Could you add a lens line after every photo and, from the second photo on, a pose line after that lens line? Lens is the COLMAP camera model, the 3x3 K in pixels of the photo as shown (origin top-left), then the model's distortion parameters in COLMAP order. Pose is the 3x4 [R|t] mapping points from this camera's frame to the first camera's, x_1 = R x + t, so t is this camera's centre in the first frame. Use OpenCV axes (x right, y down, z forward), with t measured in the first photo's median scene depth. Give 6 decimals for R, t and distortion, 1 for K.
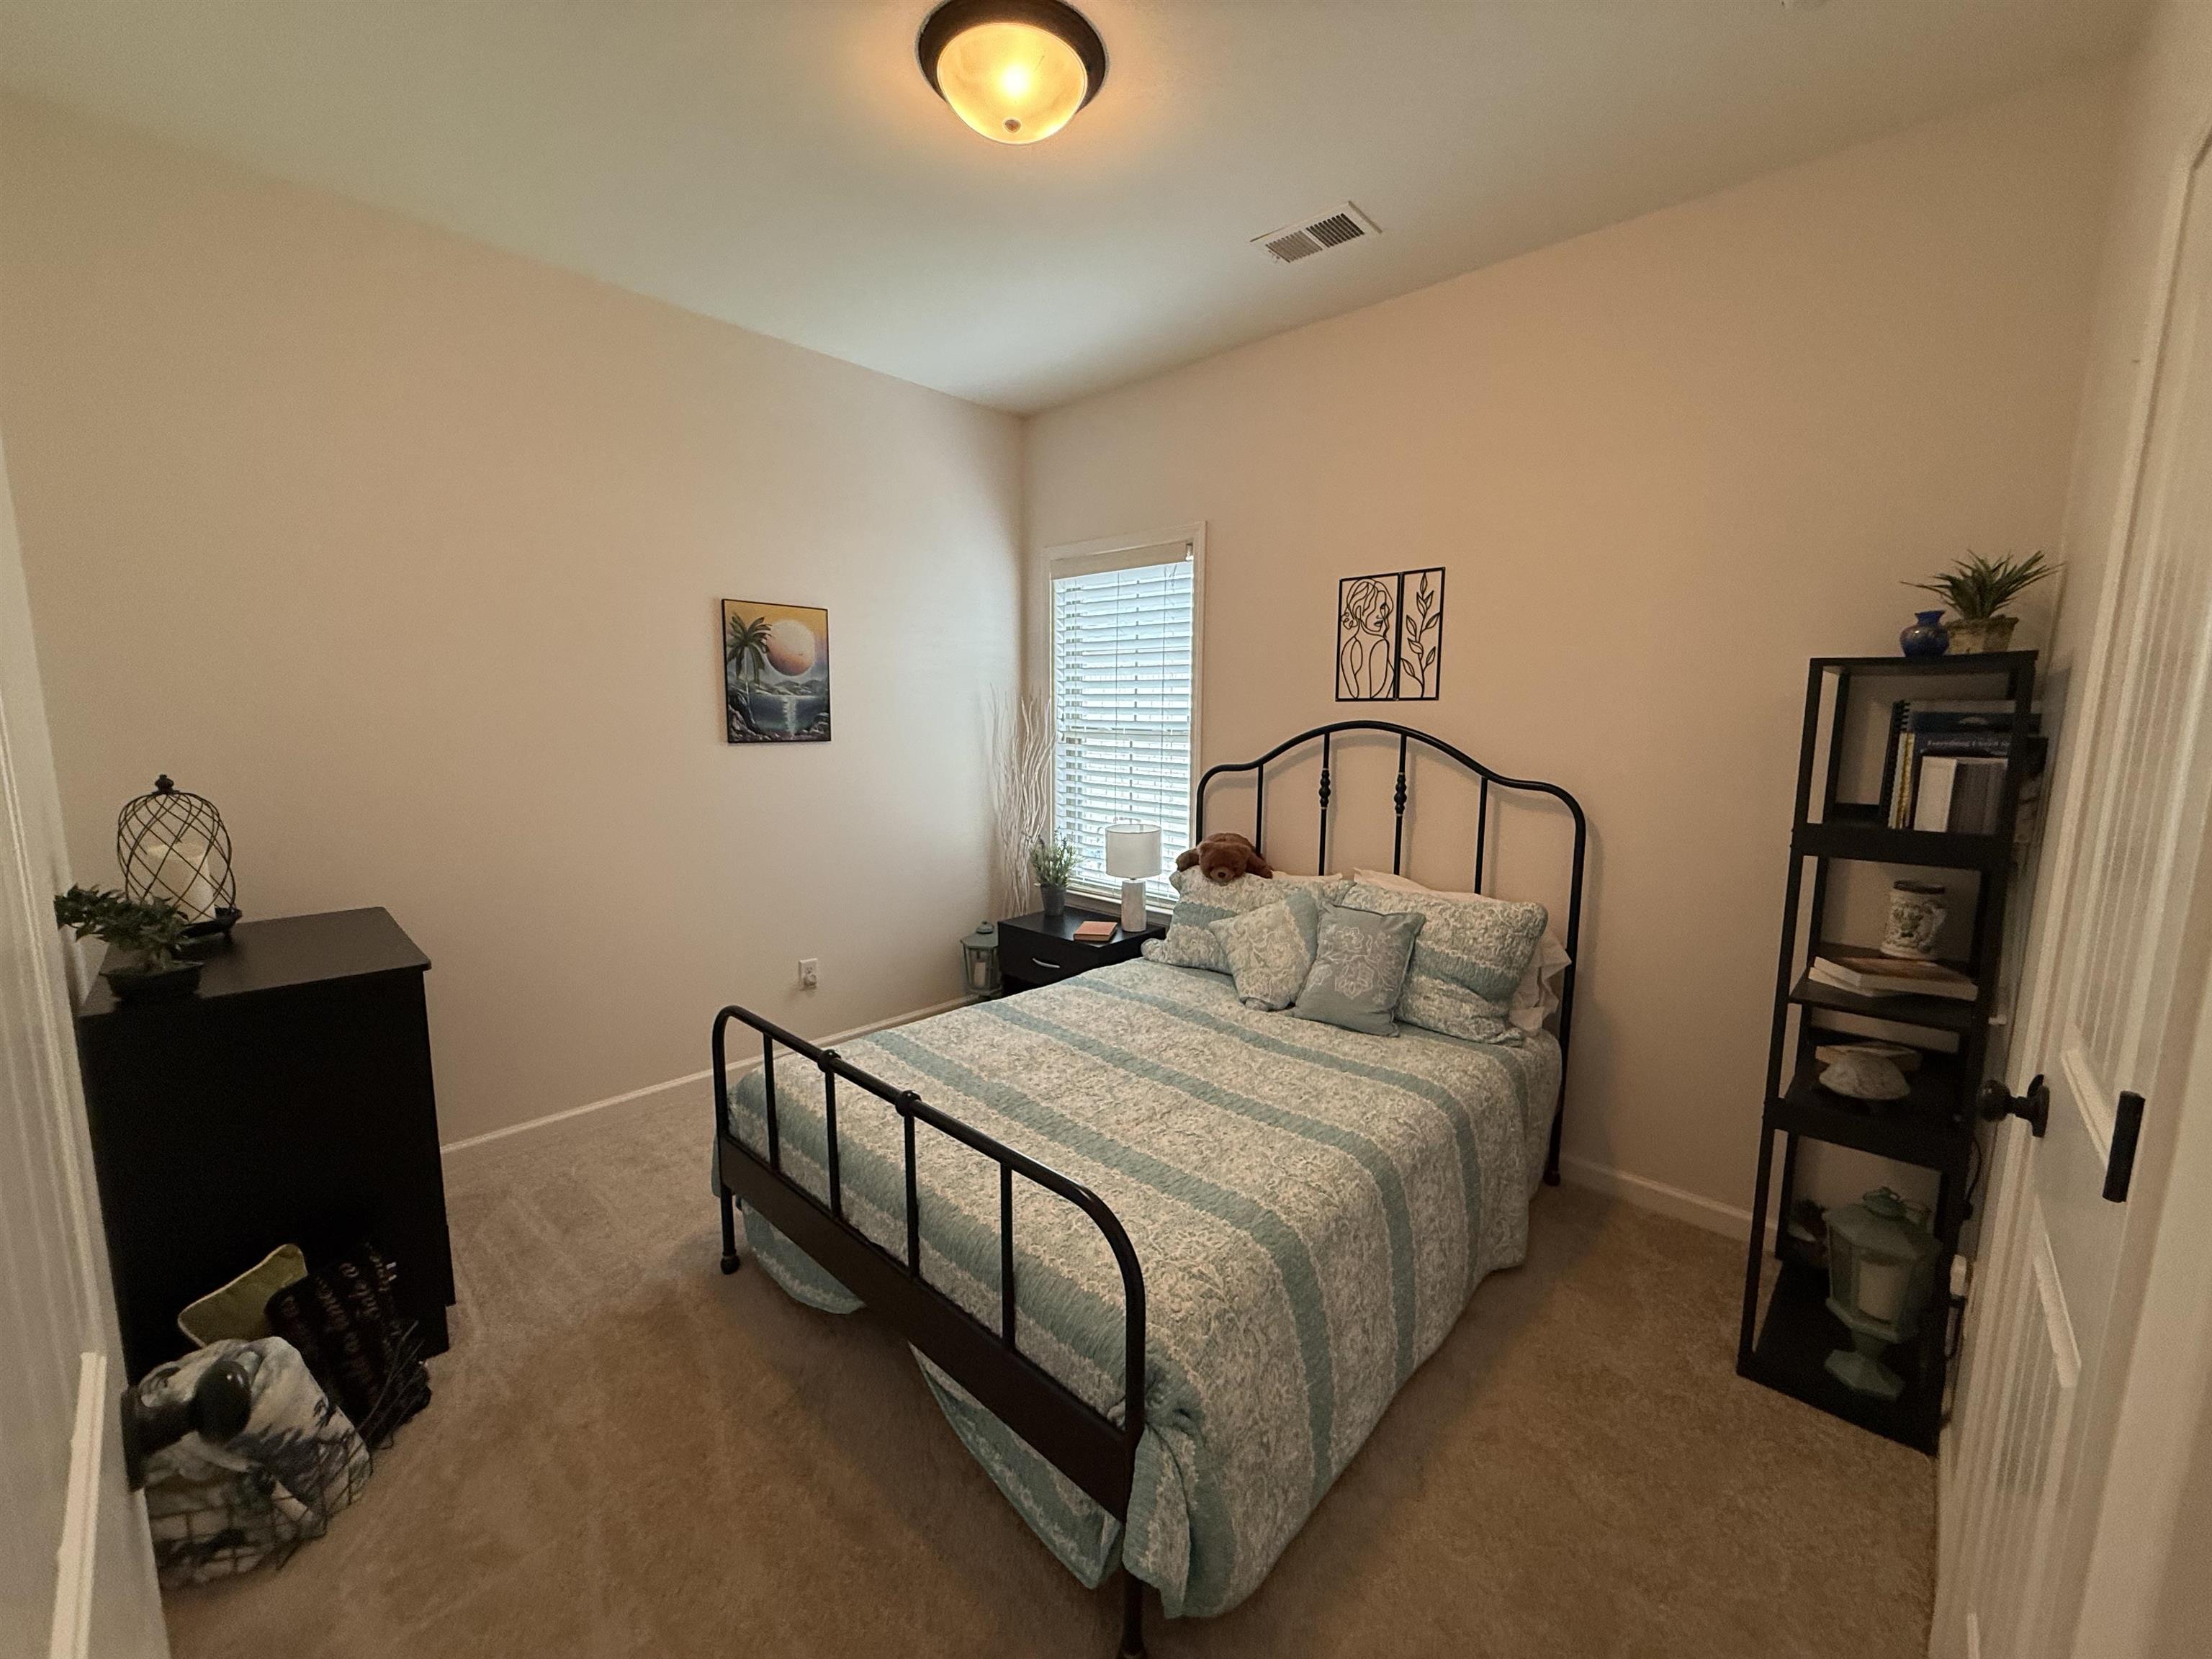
lens RADIAL K [[879.0, 0, 1092.4], [0, 879.0, 829.0], [0, 0, 1]] dist [0.000569, -0.000617]
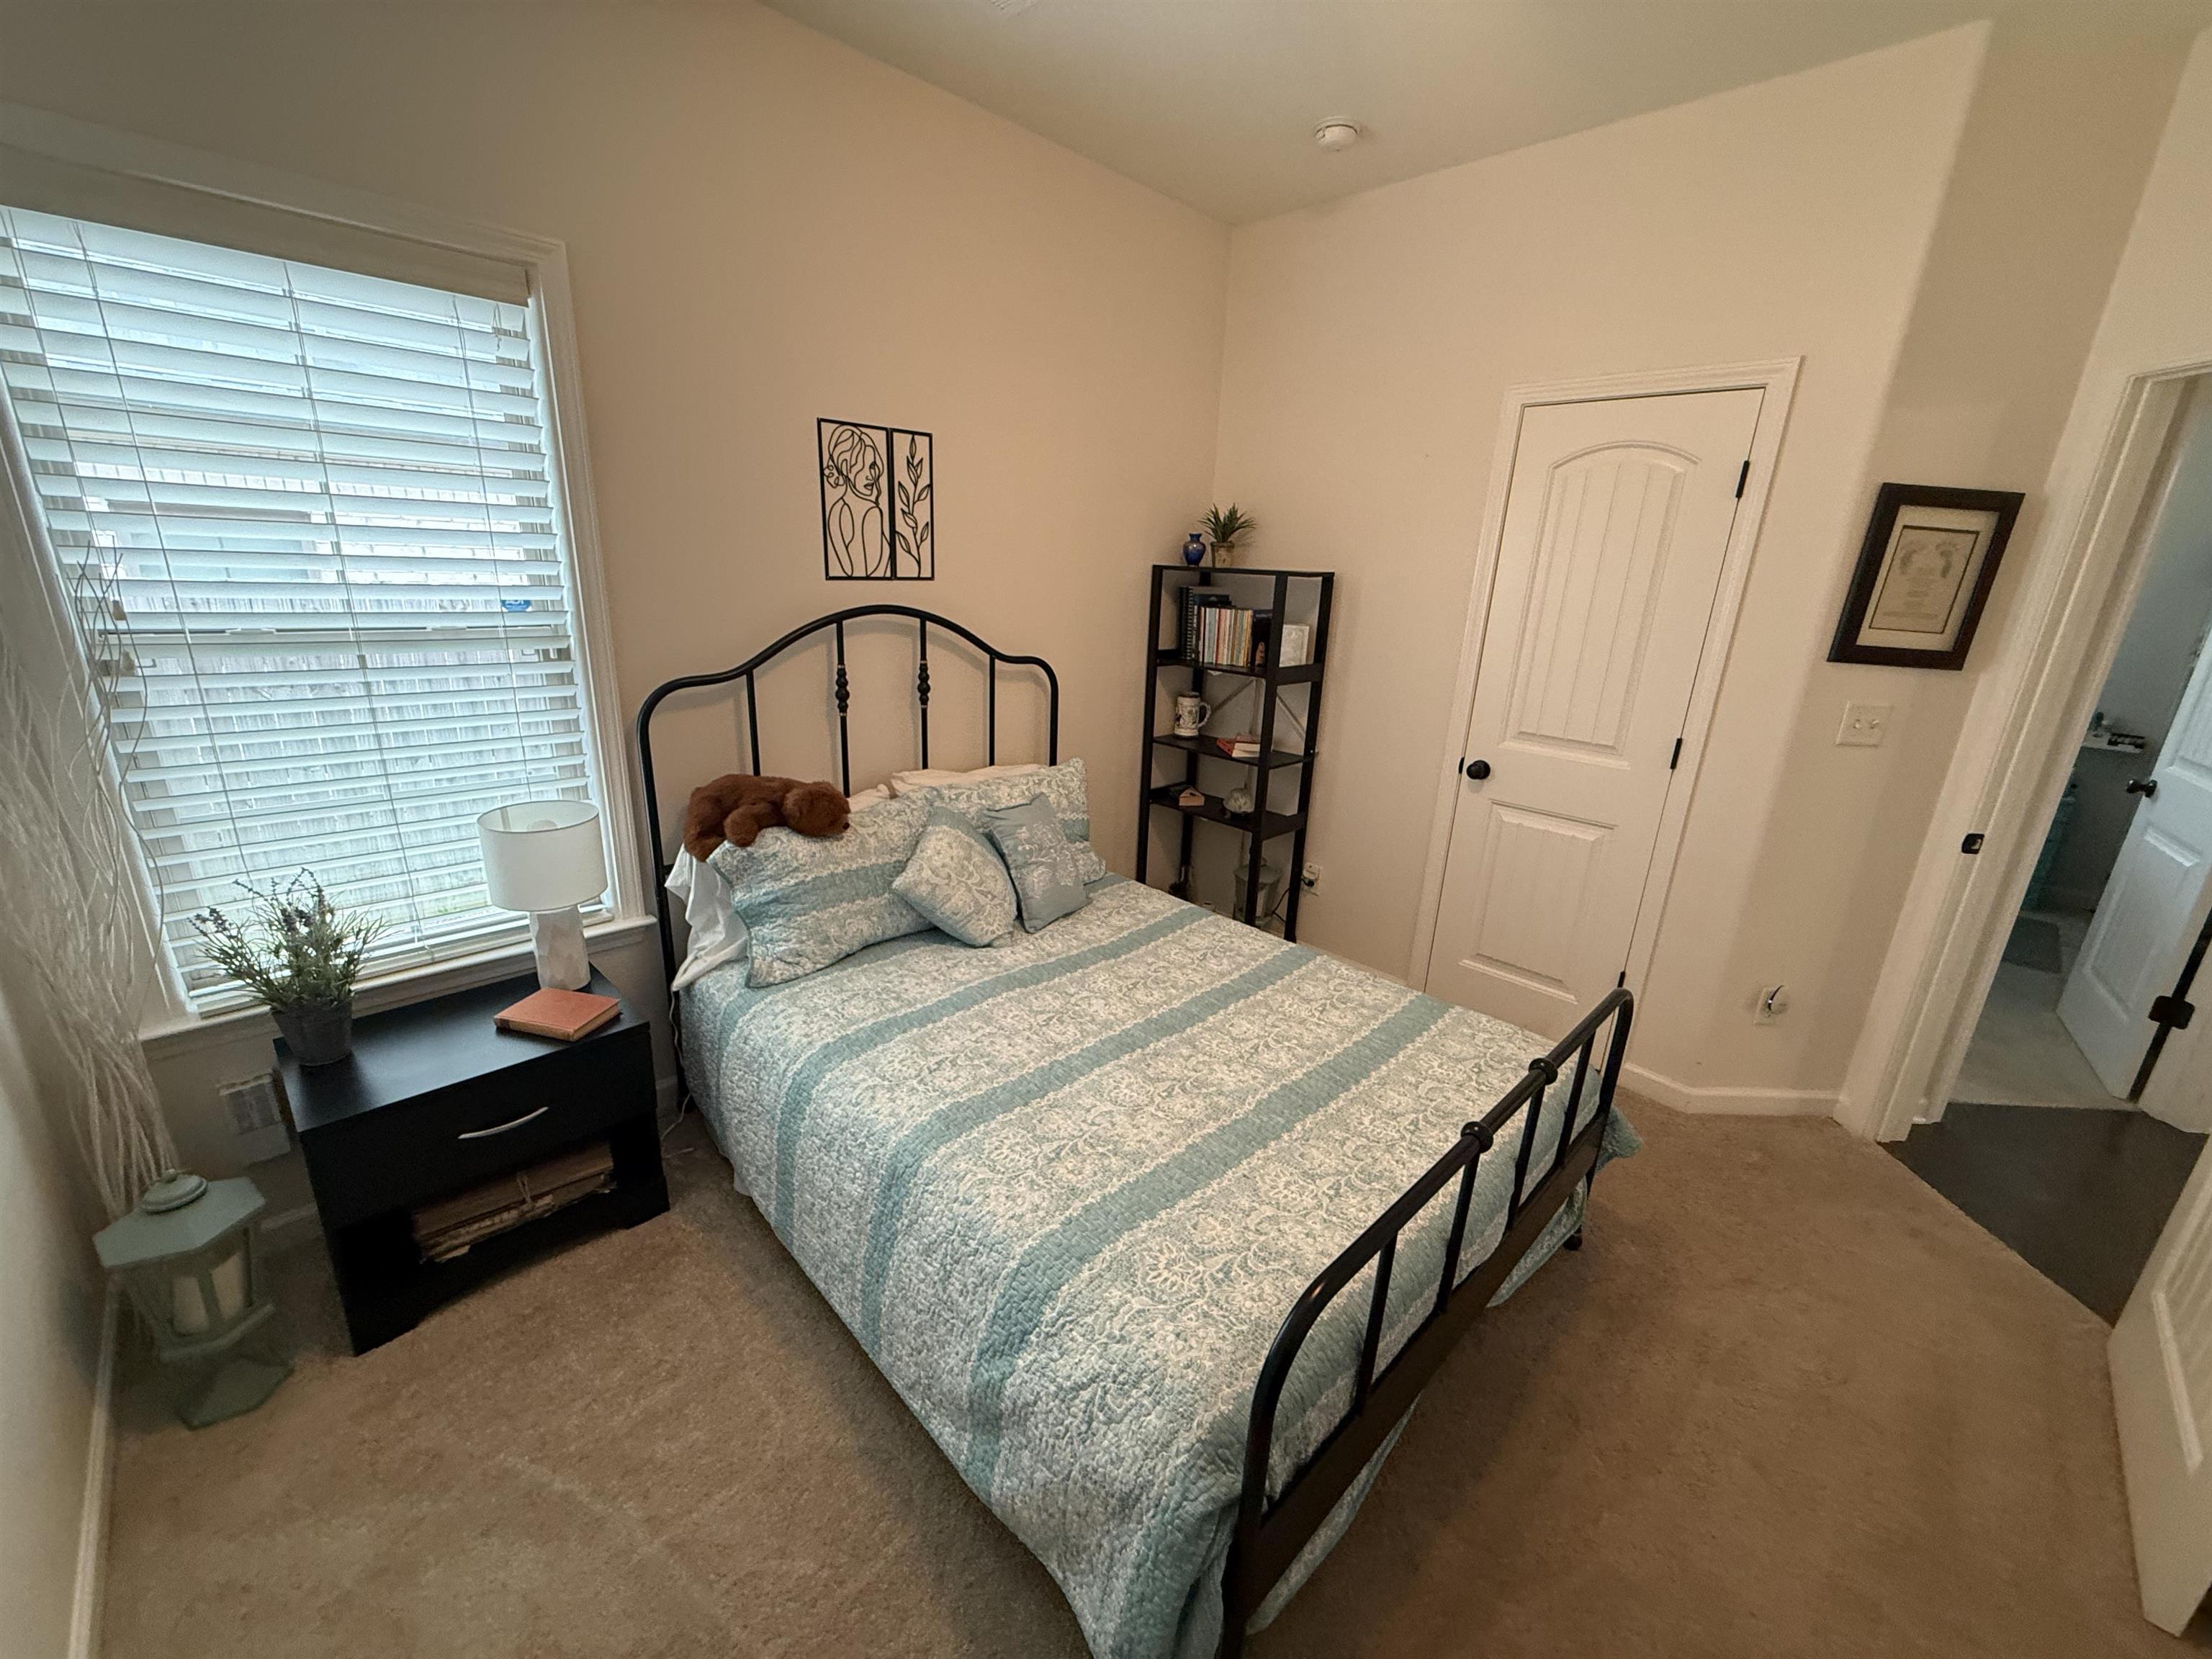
lens RADIAL K [[879.0, 0, 1091.2], [0, 879.0, 826.5], [0, 0, 1]] dist [0.000569, -0.000617]
pose [[0.026994, -0.285476, 0.958006, -0.581599], [0.103128, 0.954037, 0.281387, -0.139569], [-0.994302, 0.091201, 0.055194, 0.784291]]
